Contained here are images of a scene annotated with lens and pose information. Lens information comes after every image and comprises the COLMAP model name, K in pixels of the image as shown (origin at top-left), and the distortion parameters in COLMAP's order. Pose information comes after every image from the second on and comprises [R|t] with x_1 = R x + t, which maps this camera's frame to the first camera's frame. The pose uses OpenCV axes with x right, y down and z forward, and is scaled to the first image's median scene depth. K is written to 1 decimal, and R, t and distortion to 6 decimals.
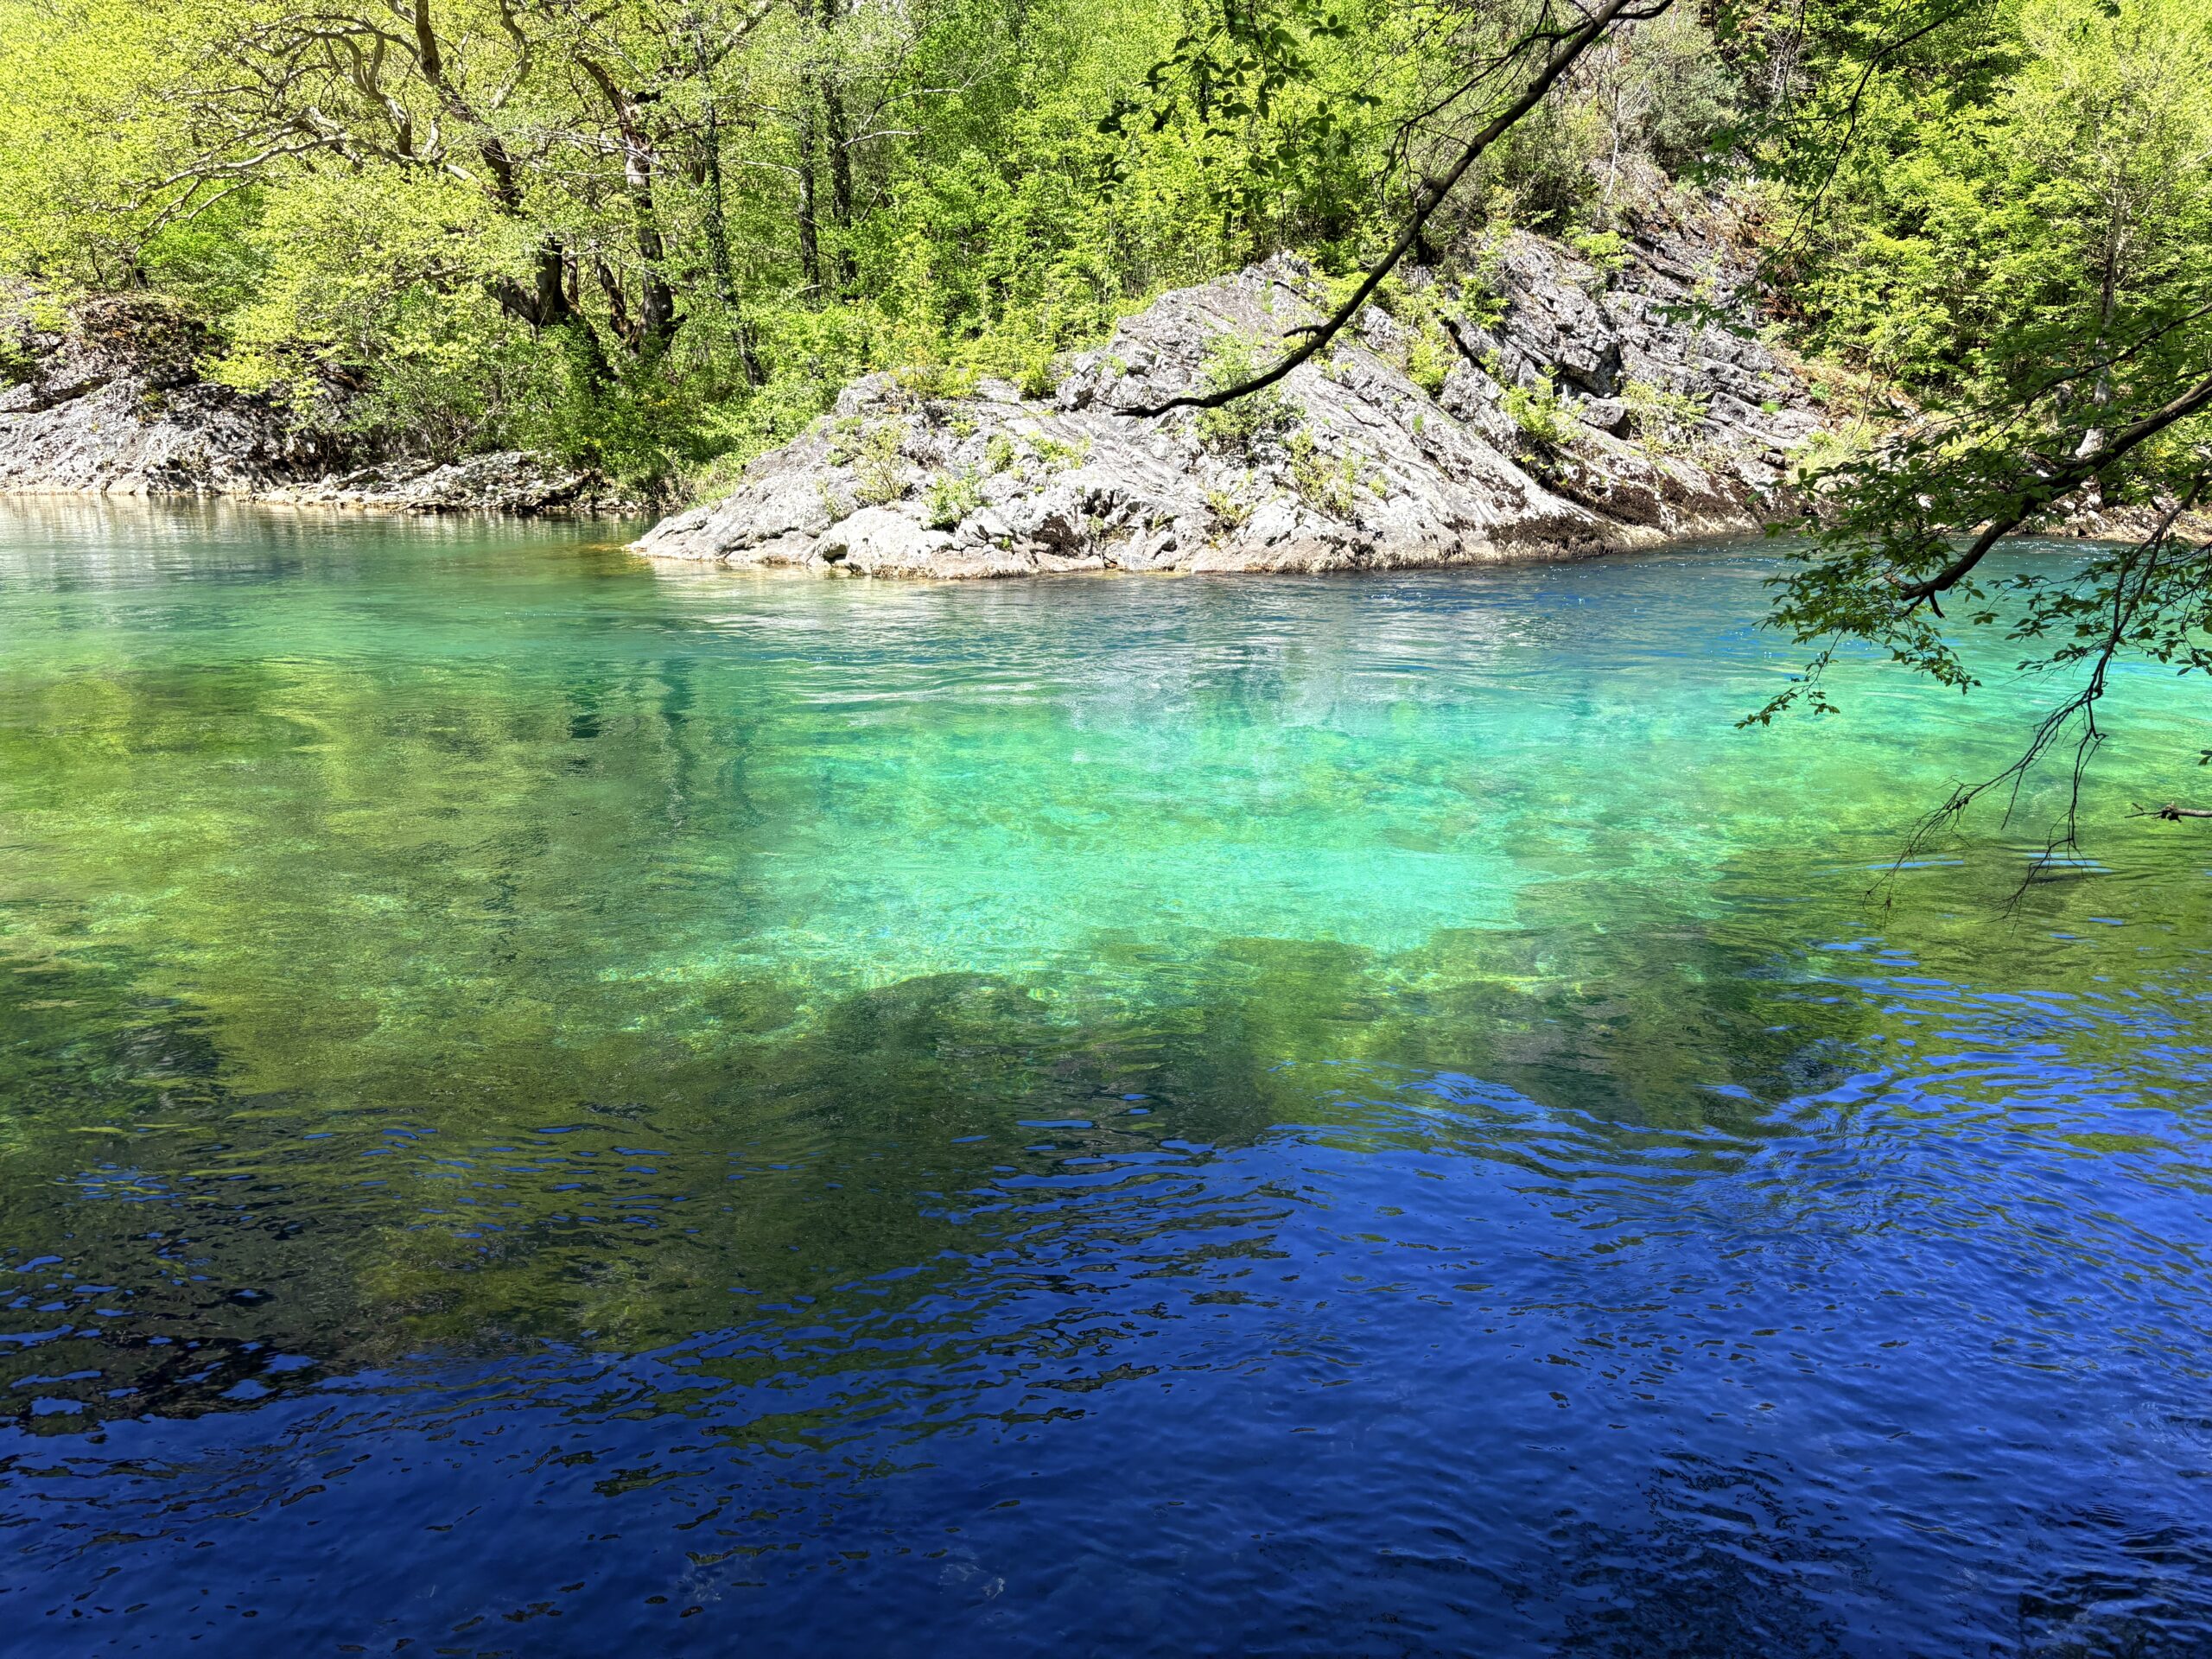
lens RADIAL K [[1671.9, 0, 1106.0], [0, 1671.9, 829.5], [0, 0, 1]] dist [0.032434, 0.002261]
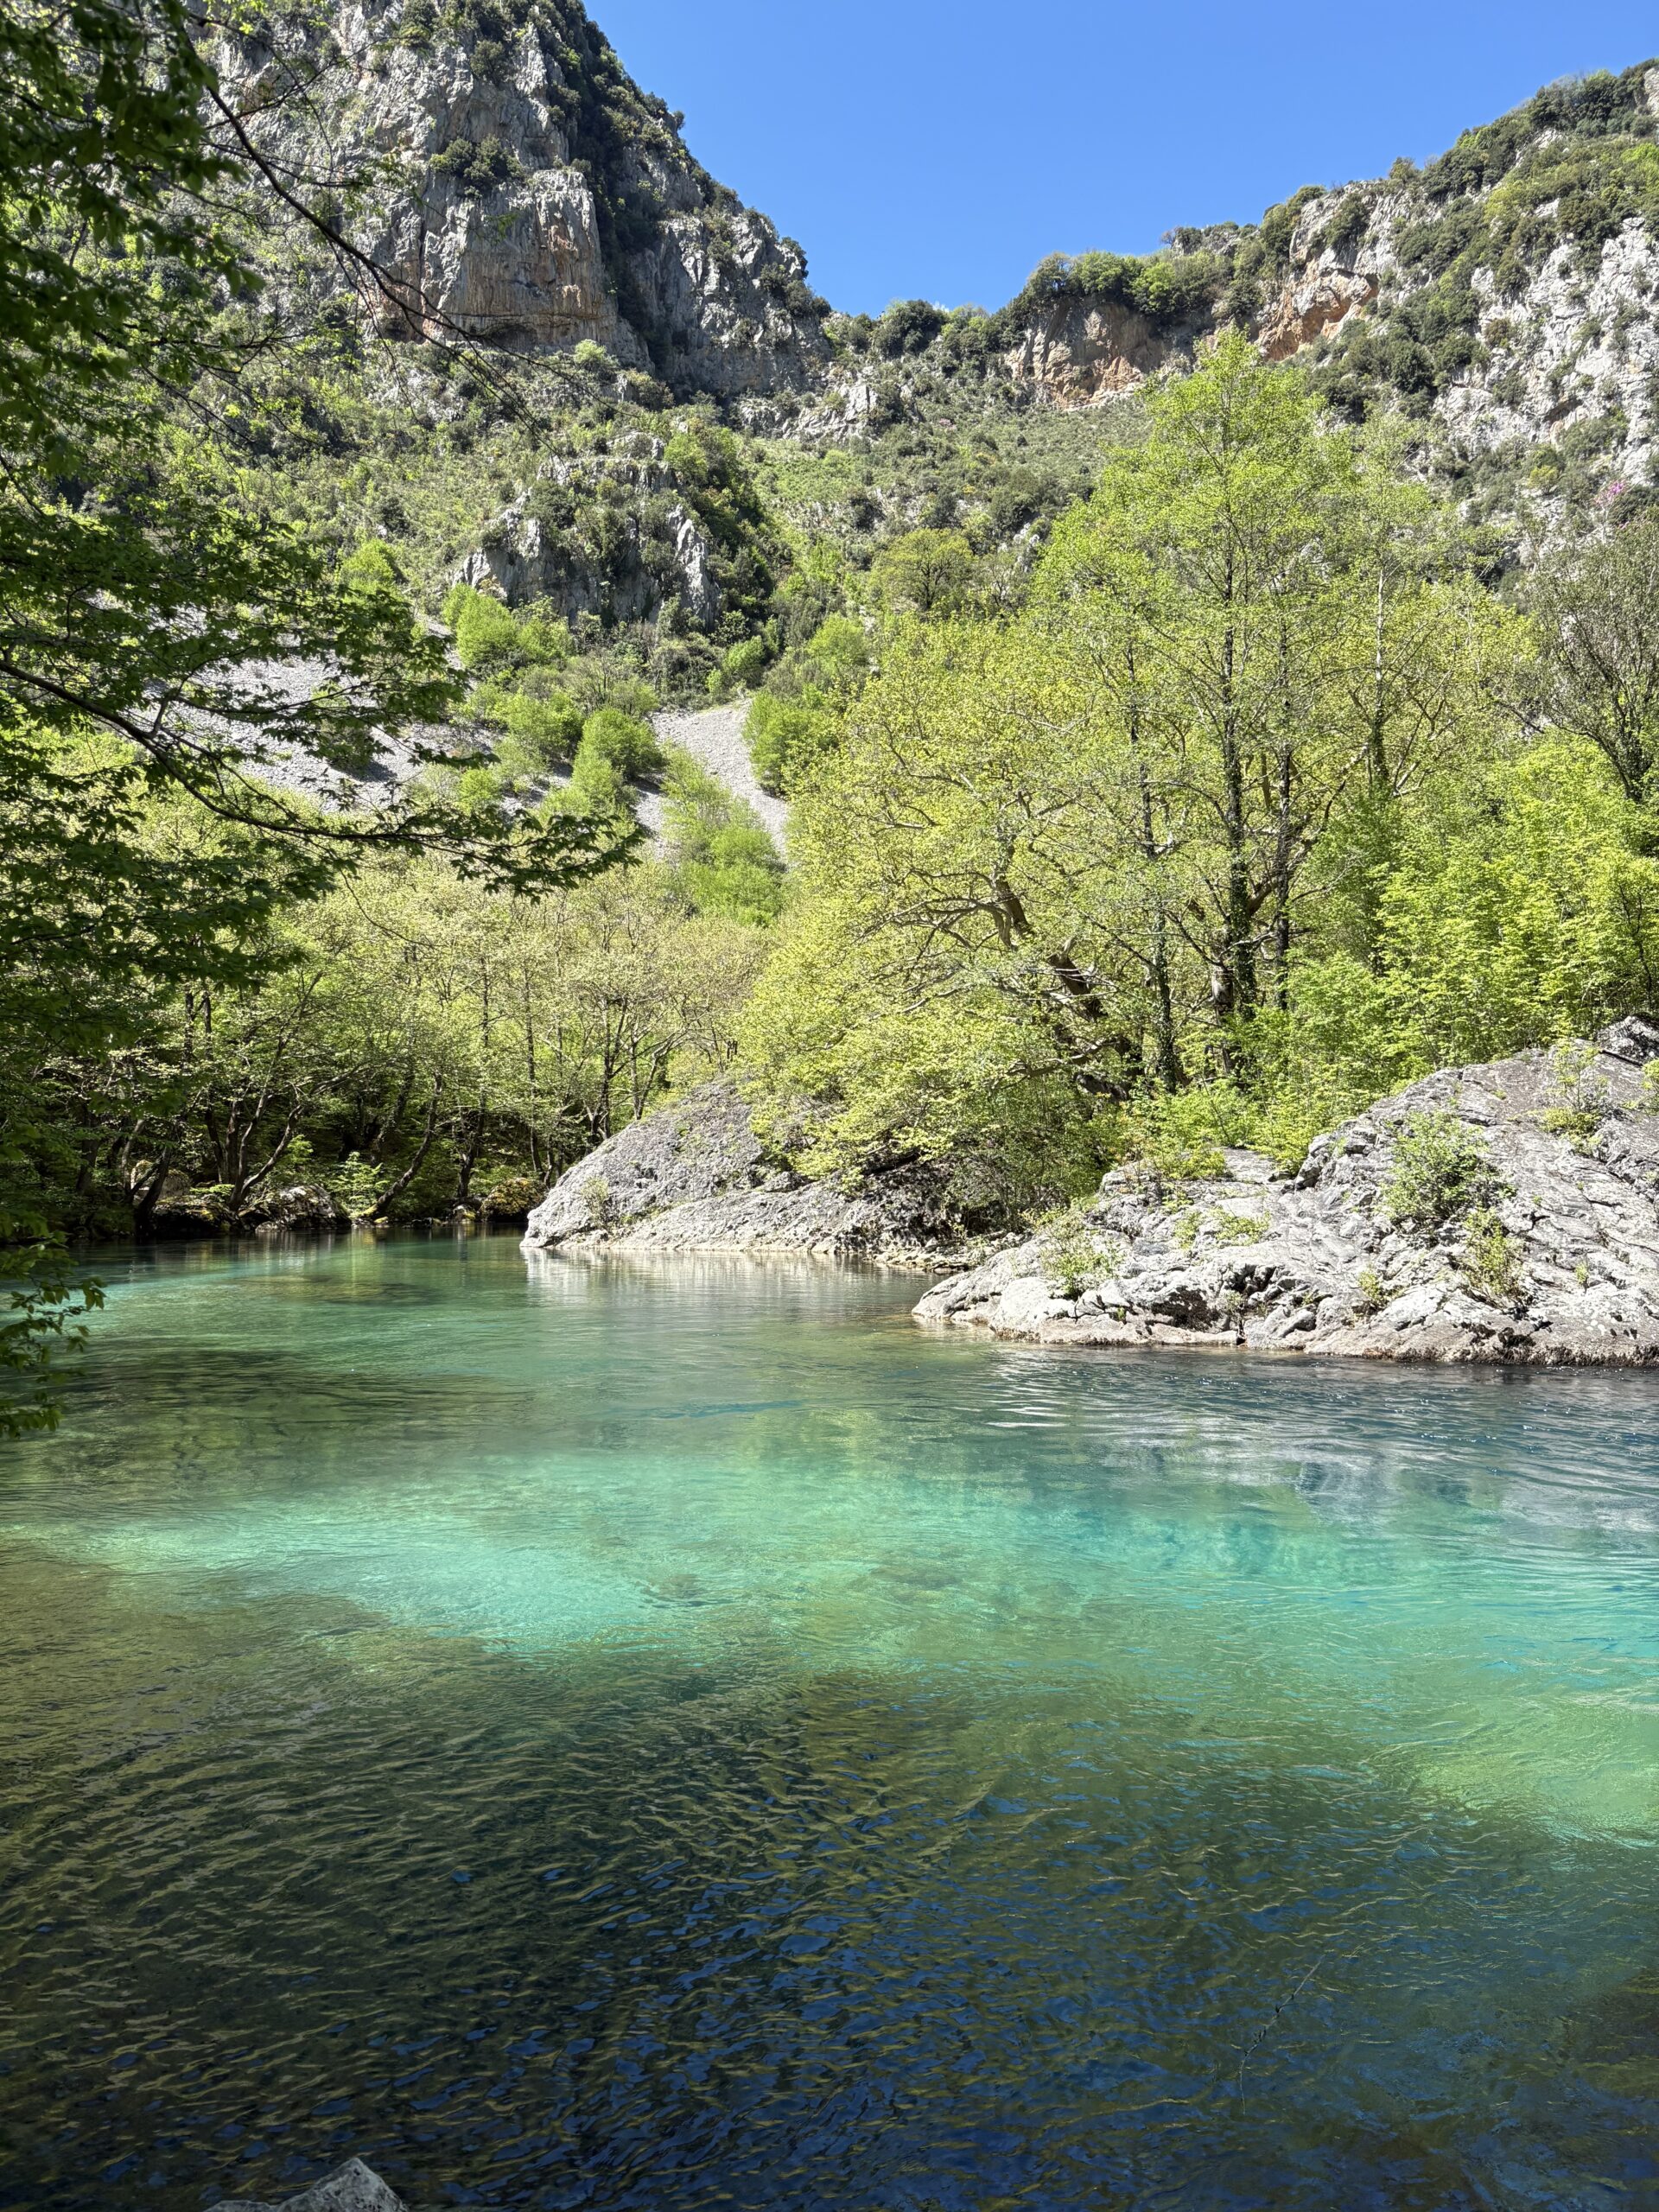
lens RADIAL K [[1671.9, 0, 829.5], [0, 1671.9, 1106.0], [0, 0, 1]] dist [0.032434, 0.002261]
pose [[0.746100, -0.037733, -0.664764, 0.478668], [-0.150779, 0.962882, -0.223882, -0.031344], [0.648538, 0.267271, 0.712717, 0.088836]]
